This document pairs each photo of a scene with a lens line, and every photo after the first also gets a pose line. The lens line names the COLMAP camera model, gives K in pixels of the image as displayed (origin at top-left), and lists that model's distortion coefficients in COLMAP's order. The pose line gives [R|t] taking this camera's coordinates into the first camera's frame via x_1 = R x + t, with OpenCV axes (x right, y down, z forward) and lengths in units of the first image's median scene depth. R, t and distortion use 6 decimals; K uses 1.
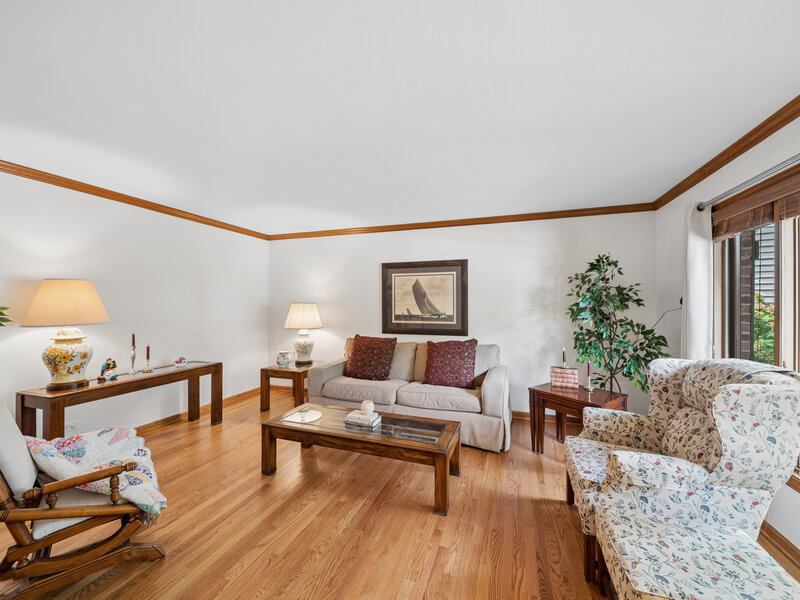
lens RADIAL K [[319.1, 0, 400.8], [0, 319.1, 302.7], [0, 0, 1]] dist [-0.000634, -0.000364]
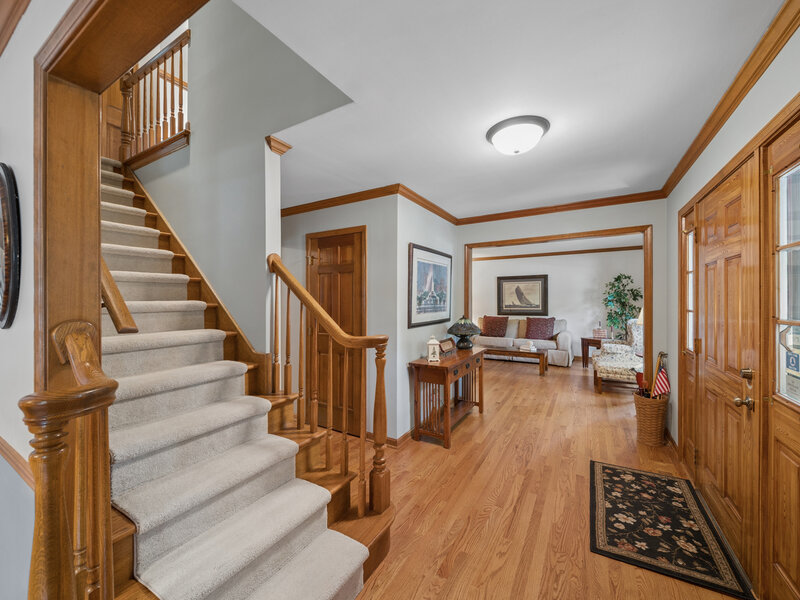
lens RADIAL K [[319.1, 0, 398.5], [0, 319.1, 301.2], [0, 0, 1]] dist [-0.000634, -0.000364]
pose [[0.979937, -0.008453, -0.199128, -0.277950], [0.010346, 0.999911, 0.008466, -0.005961], [0.199039, -0.010356, 0.979937, -1.005479]]
